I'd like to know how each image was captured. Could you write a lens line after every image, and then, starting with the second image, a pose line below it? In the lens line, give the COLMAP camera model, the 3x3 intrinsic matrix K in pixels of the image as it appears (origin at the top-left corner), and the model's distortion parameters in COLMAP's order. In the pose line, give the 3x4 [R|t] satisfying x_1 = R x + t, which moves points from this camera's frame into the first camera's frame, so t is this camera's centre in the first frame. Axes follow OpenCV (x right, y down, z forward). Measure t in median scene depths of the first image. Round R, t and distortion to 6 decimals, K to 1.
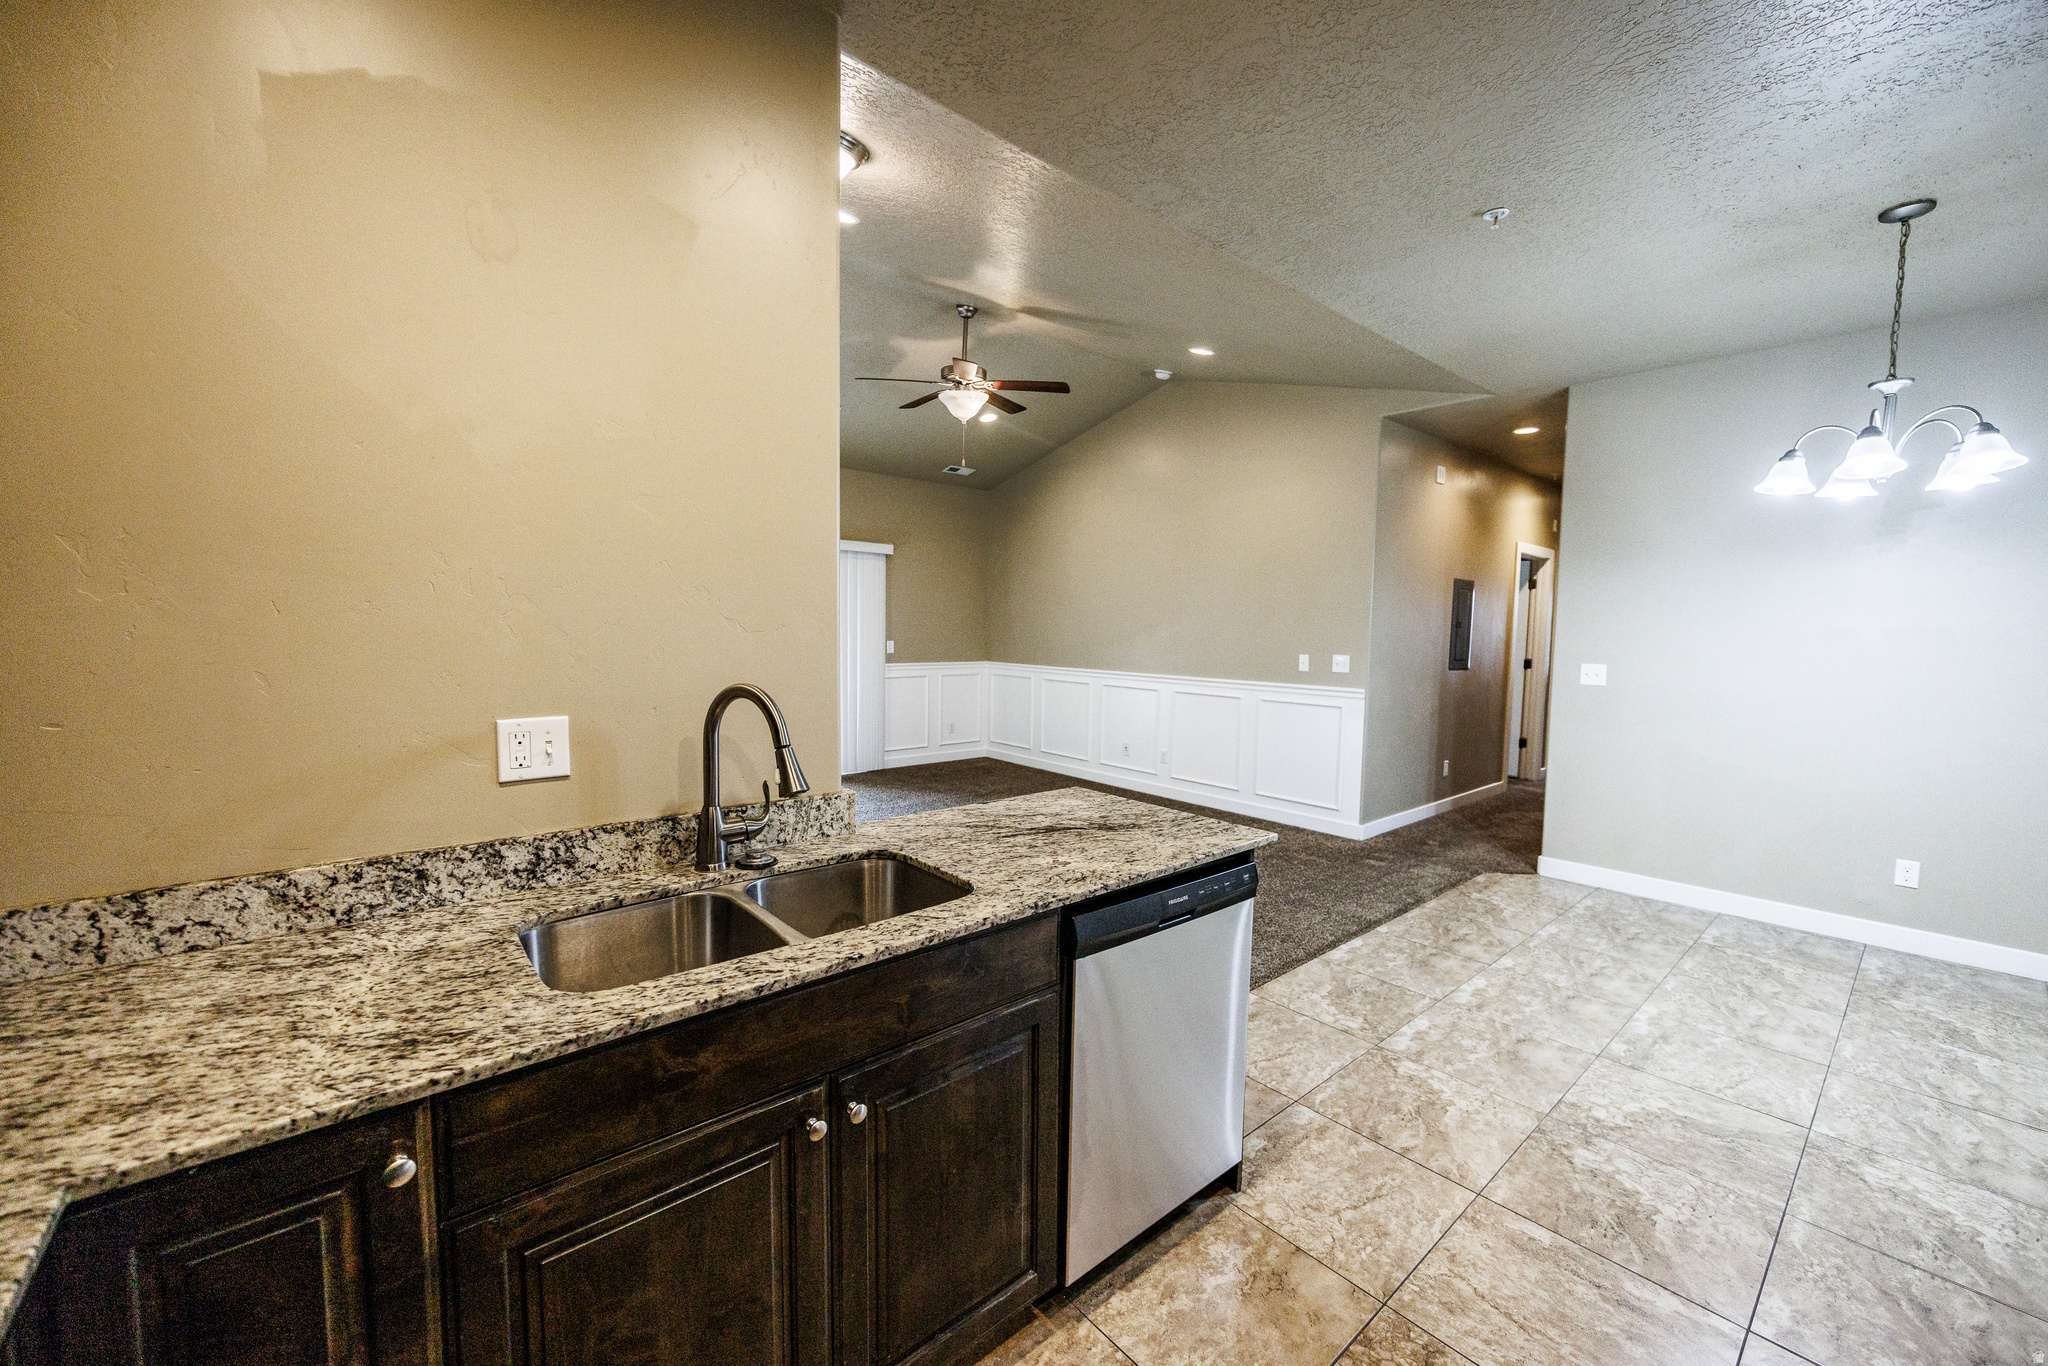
lens RADIAL K [[797.3, 0, 1028.5], [0, 797.3, 683.6], [0, 0, 1]] dist [-0.001057, 0.000105]
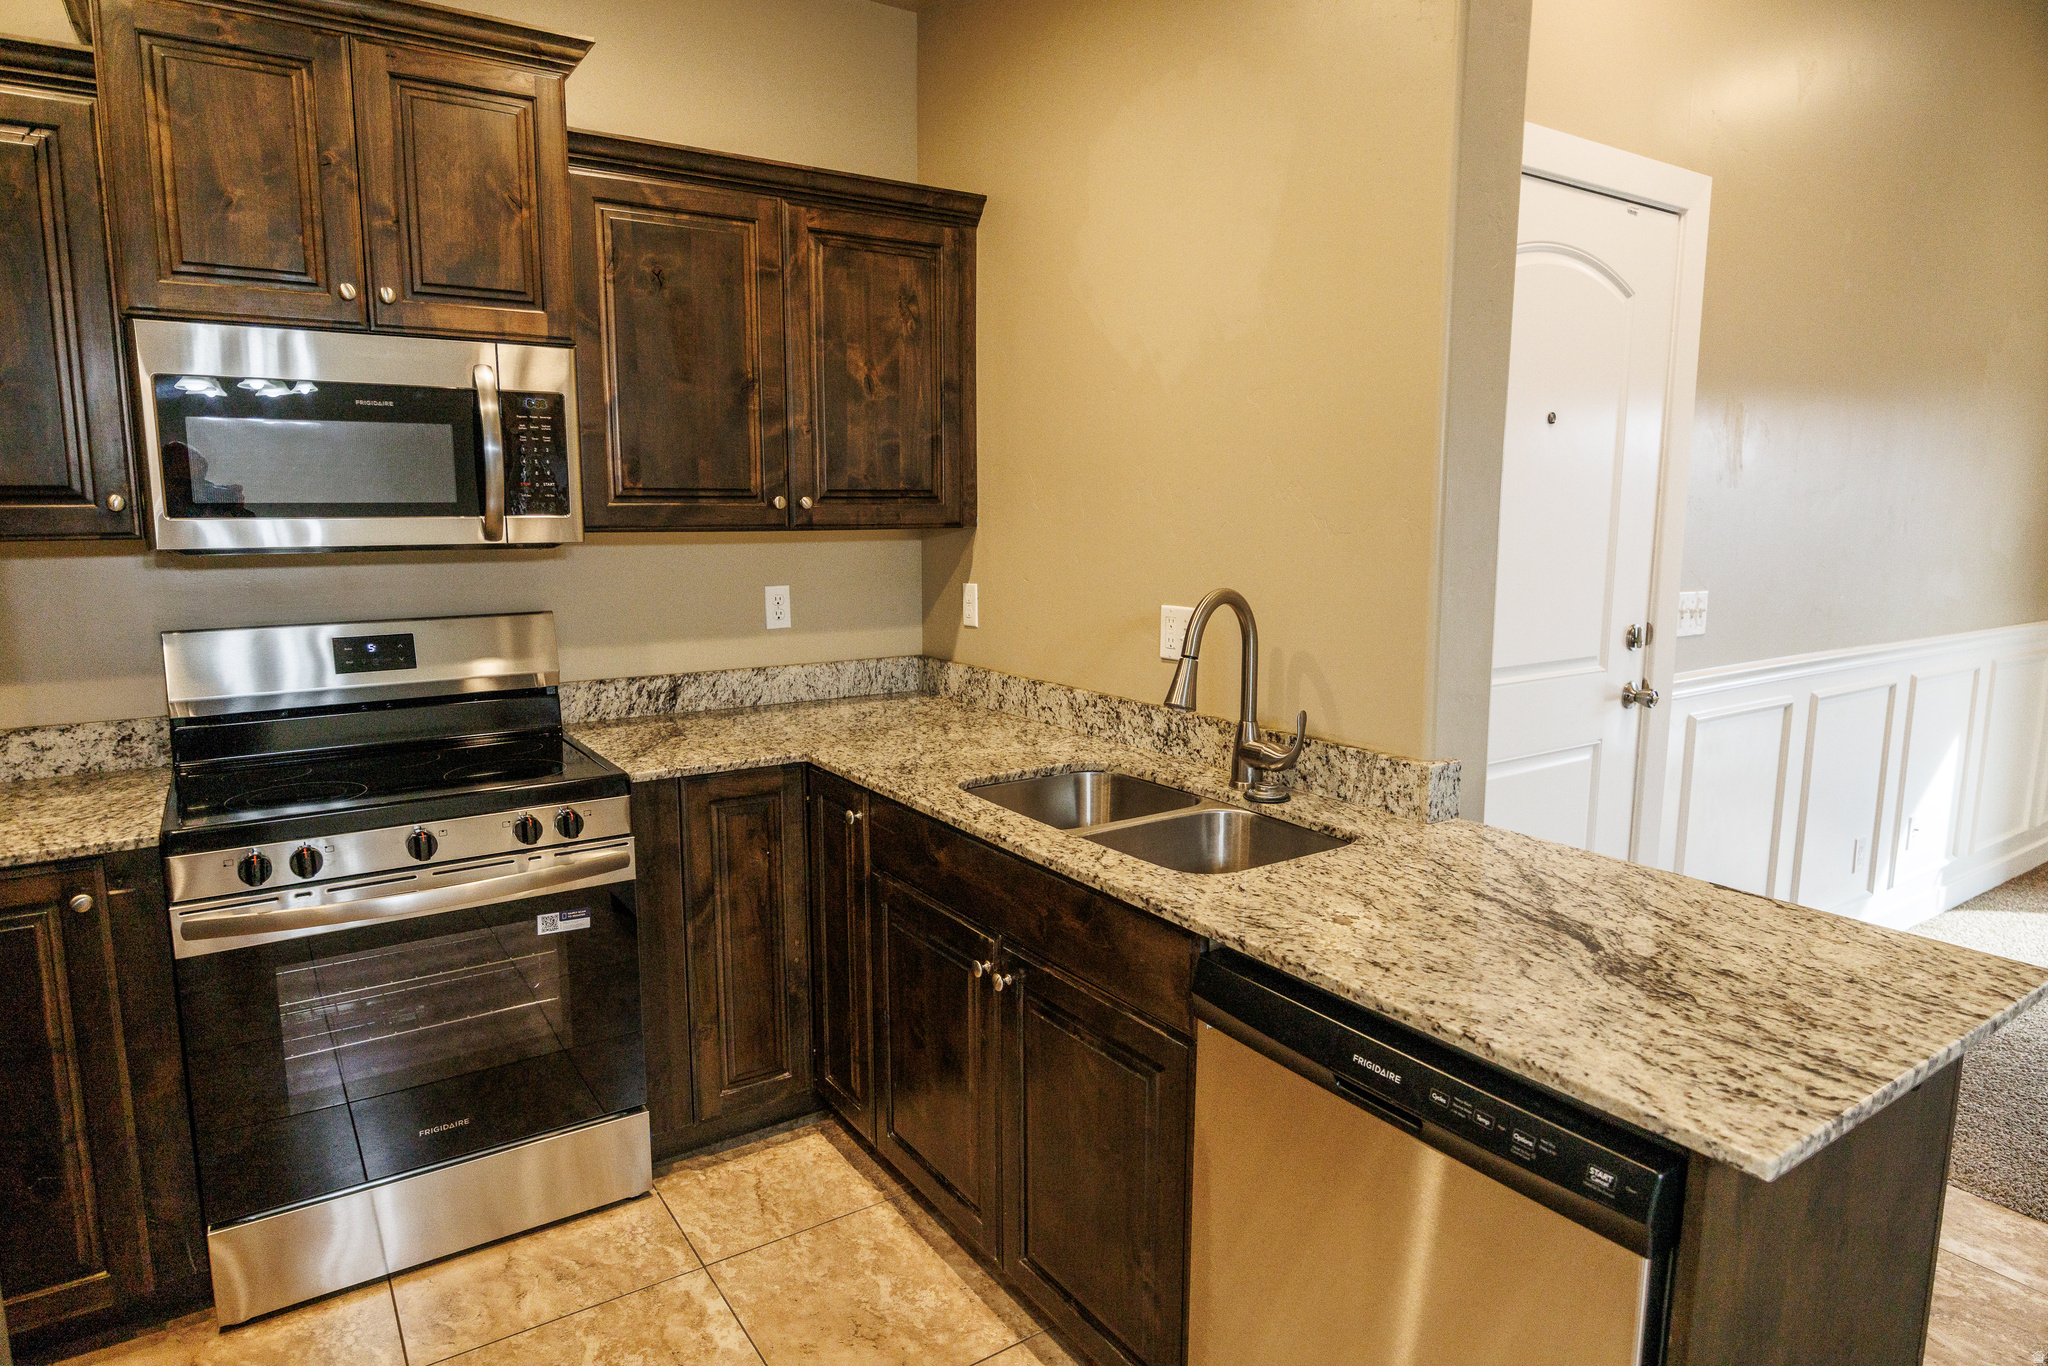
lens RADIAL K [[1178.2, 0, 1030.8], [0, 1178.2, 675.5], [0, 0, 1]] dist [-0.016170, 0.000254]
pose [[-0.110854, 0.128670, -0.985472, 0.823430], [-0.077253, 0.987468, 0.137621, -0.058063], [0.990830, 0.091387, -0.099525, 0.739460]]
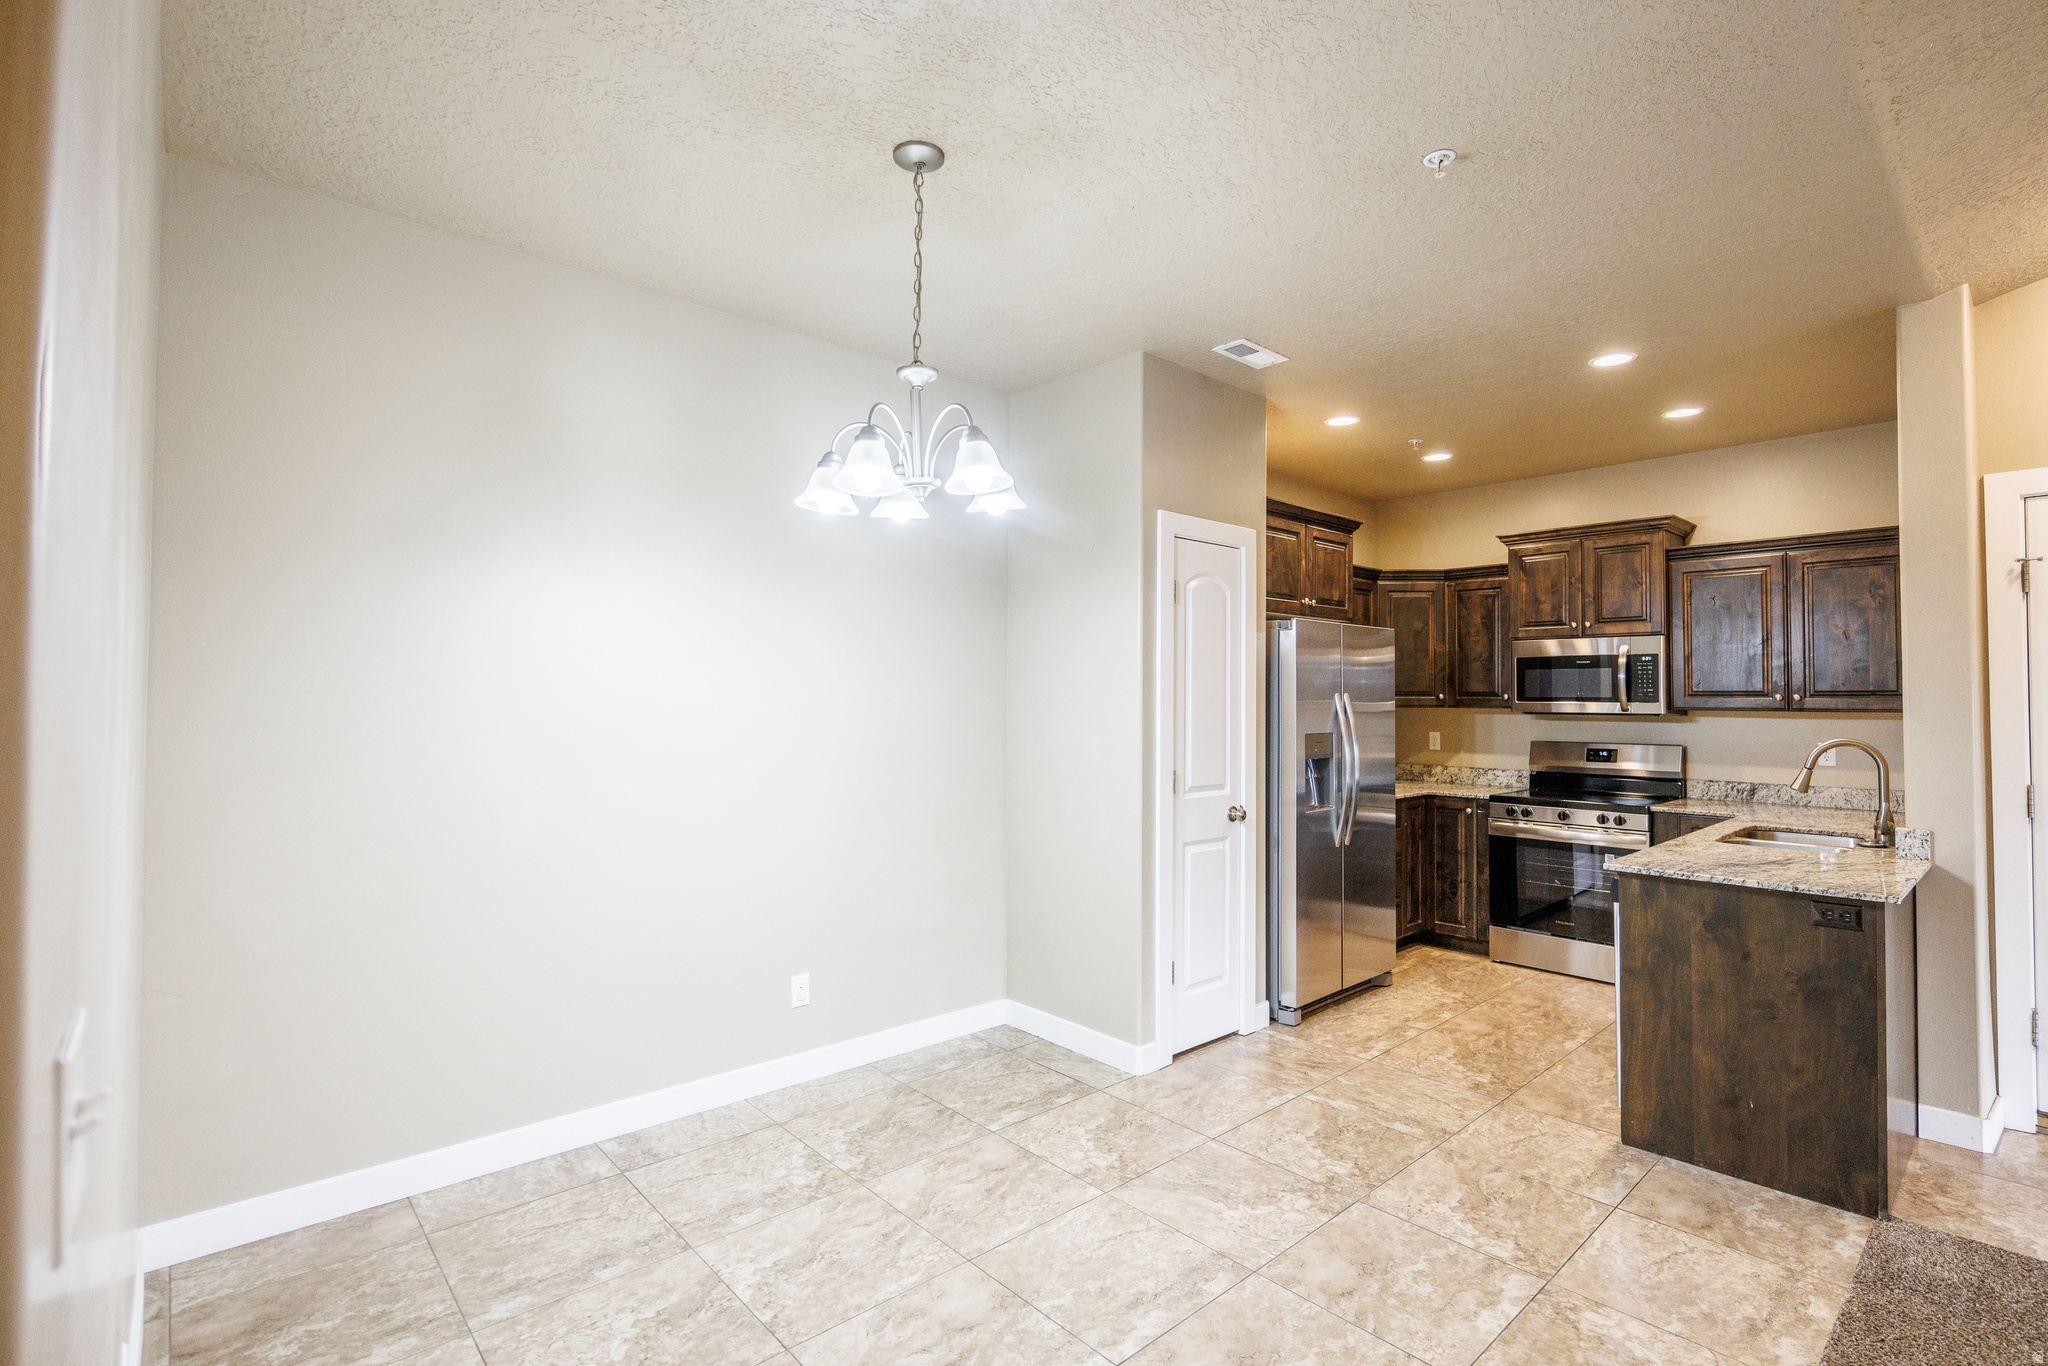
lens RADIAL K [[948.0, 0, 1018.3], [0, 948.0, 680.3], [0, 0, 1]] dist [-0.012033, -0.000142]
pose [[-0.999761, -0.016007, -0.014916, 1.329027], [-0.016853, 0.998149, 0.058435, -0.191893], [0.013953, 0.058672, -0.998180, 2.564131]]
